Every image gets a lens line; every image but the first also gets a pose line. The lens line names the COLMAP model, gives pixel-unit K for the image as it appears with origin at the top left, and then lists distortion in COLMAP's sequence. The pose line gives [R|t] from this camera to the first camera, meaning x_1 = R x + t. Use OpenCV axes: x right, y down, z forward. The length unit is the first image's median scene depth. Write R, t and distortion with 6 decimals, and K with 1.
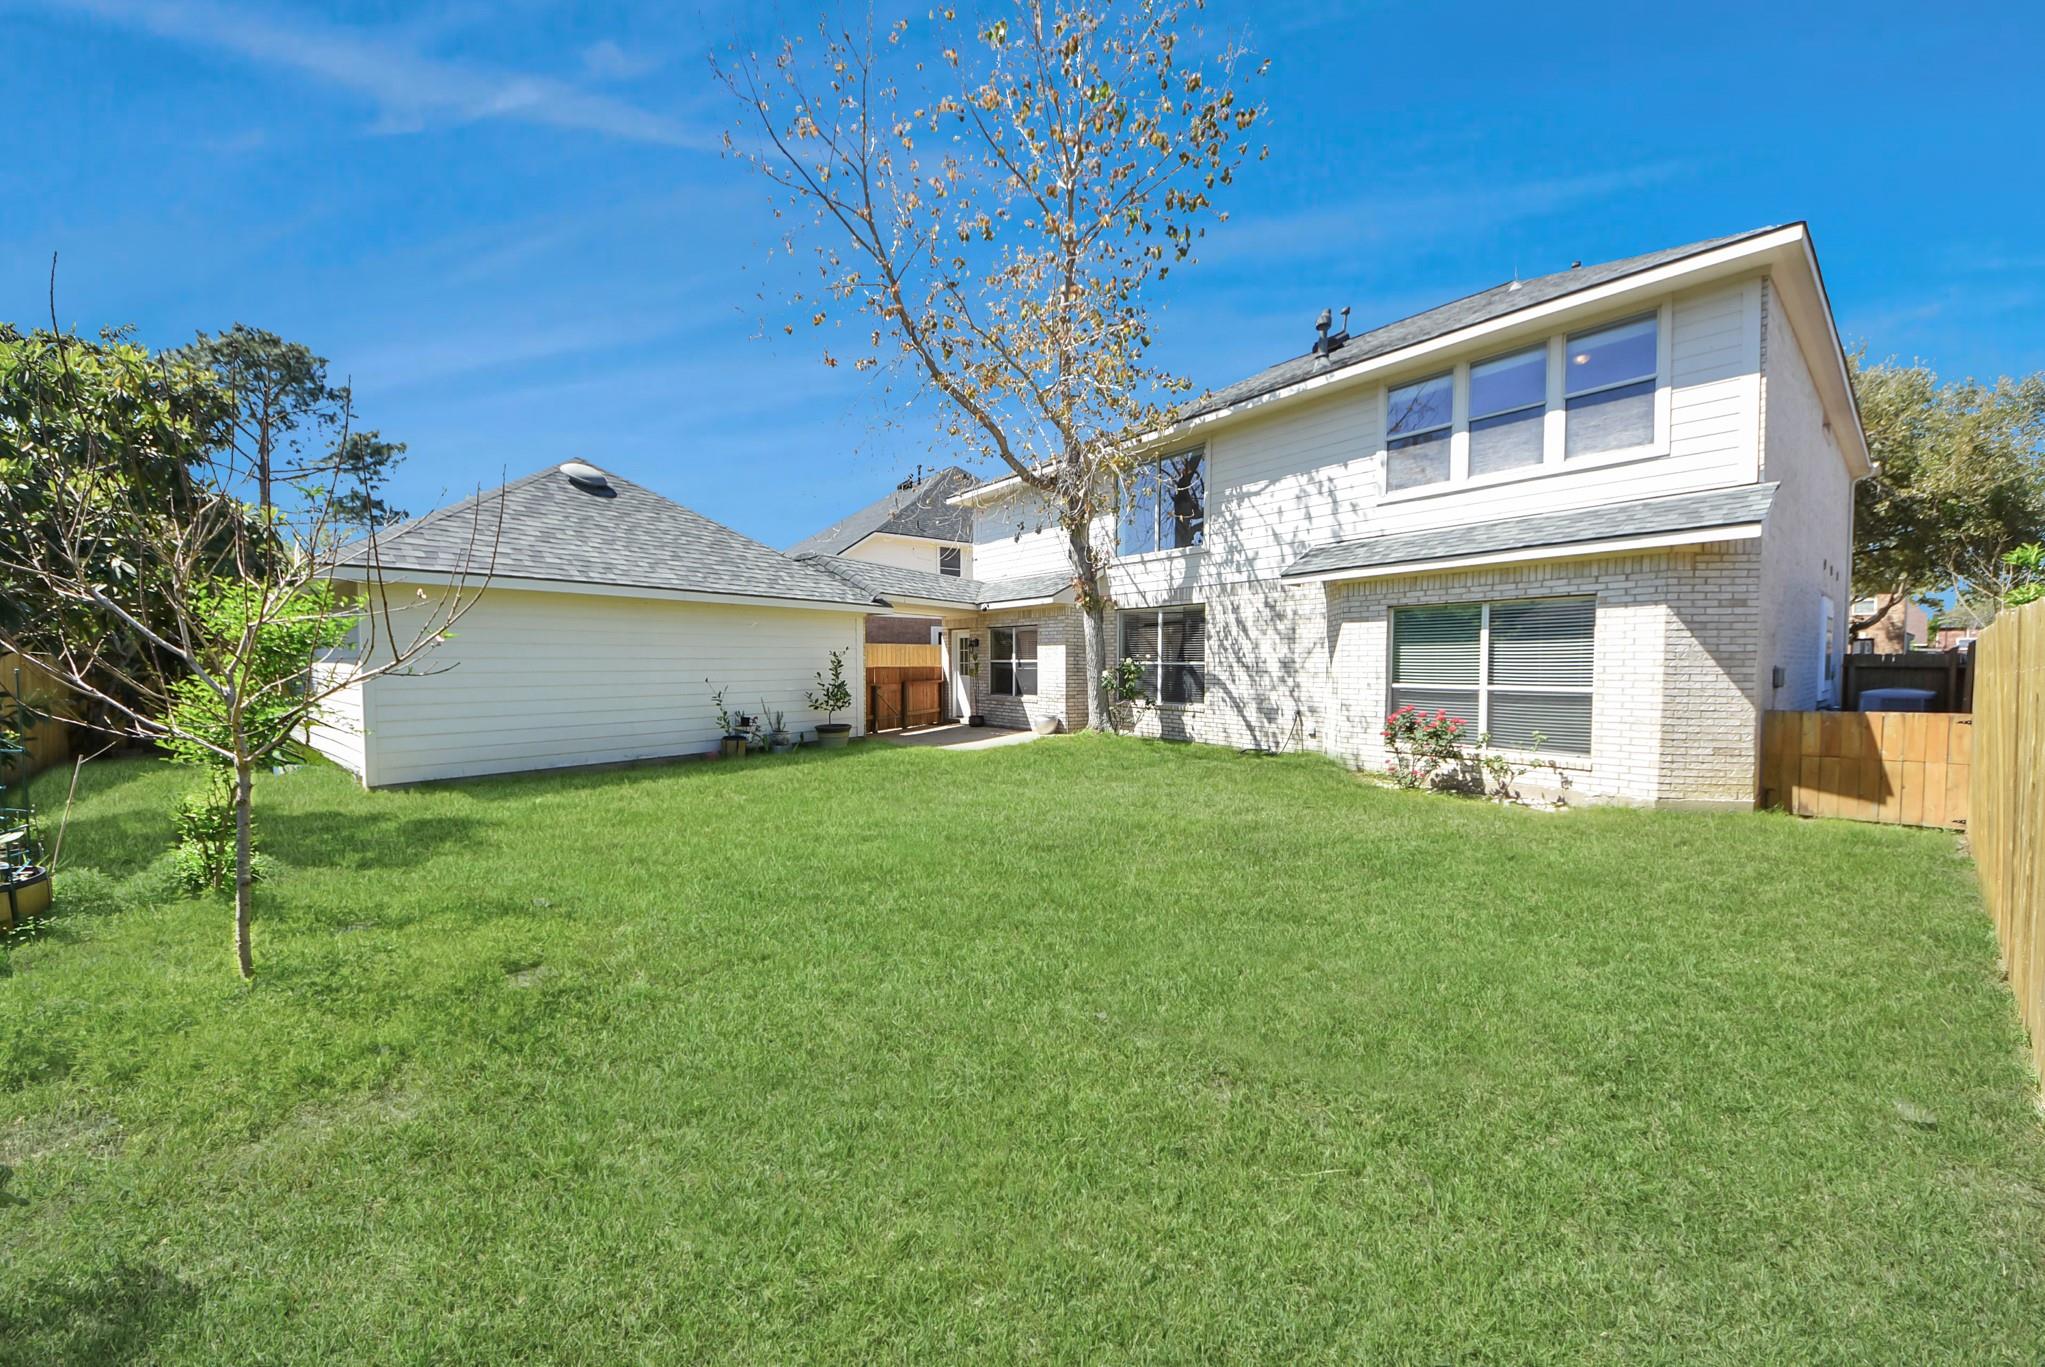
lens RADIAL K [[742.0, 0, 1022.5], [0, 742.0, 683.5], [0, 0, 1]] dist [-0.001182, -0.000112]
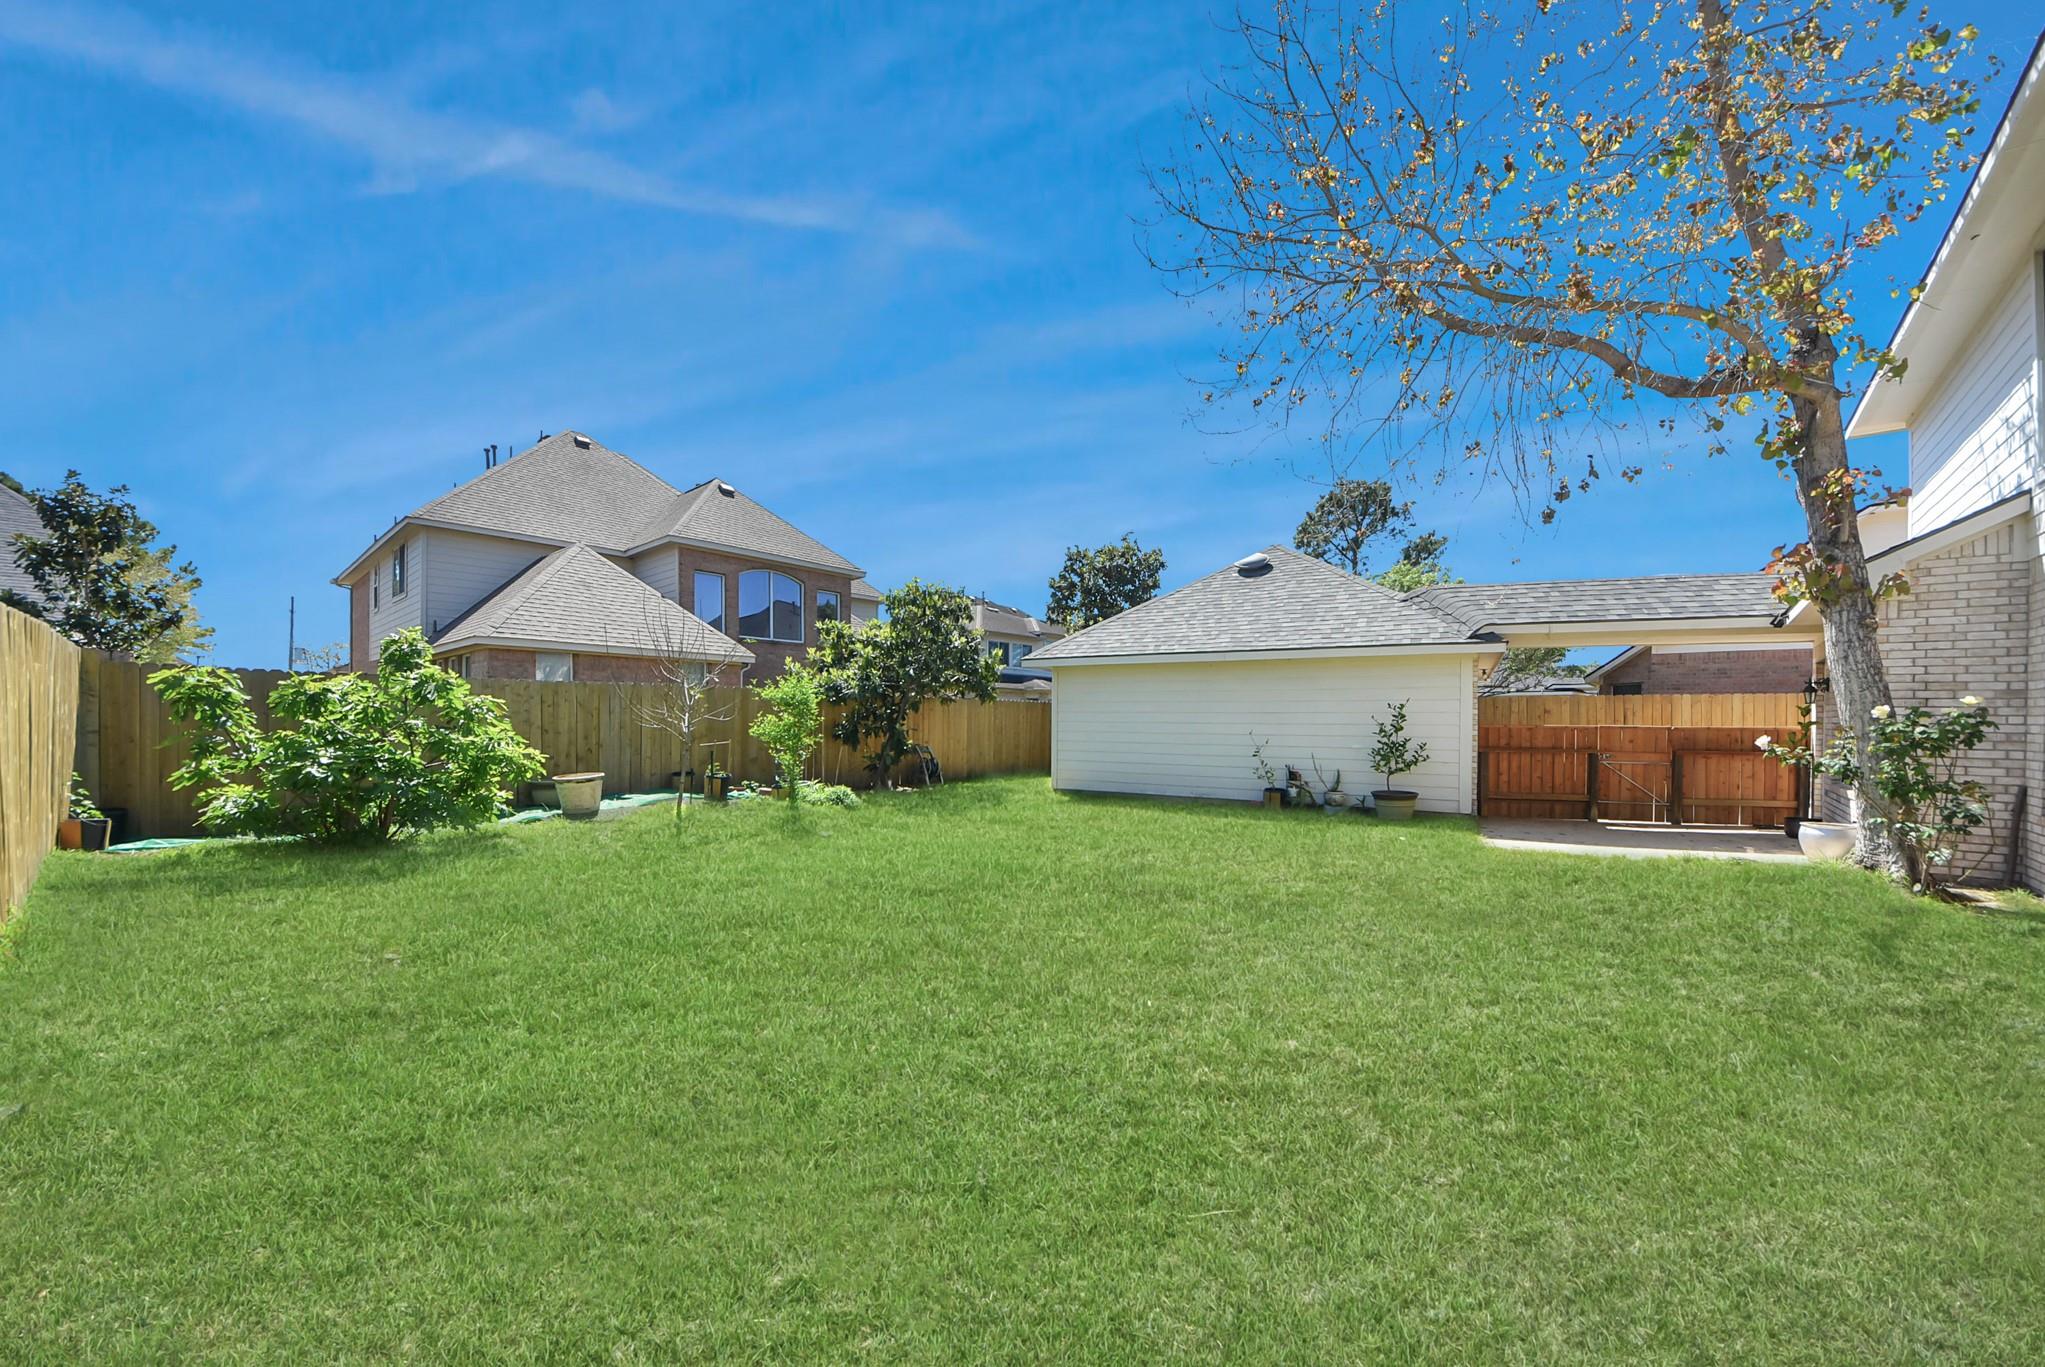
lens RADIAL K [[742.0, 0, 1022.5], [0, 742.0, 683.5], [0, 0, 1]] dist [-0.001182, -0.000112]
pose [[0.143098, -0.047532, -0.988566, 0.526450], [-0.040449, 0.997731, -0.053828, -0.003758], [0.988882, 0.047689, 0.140851, 0.462194]]
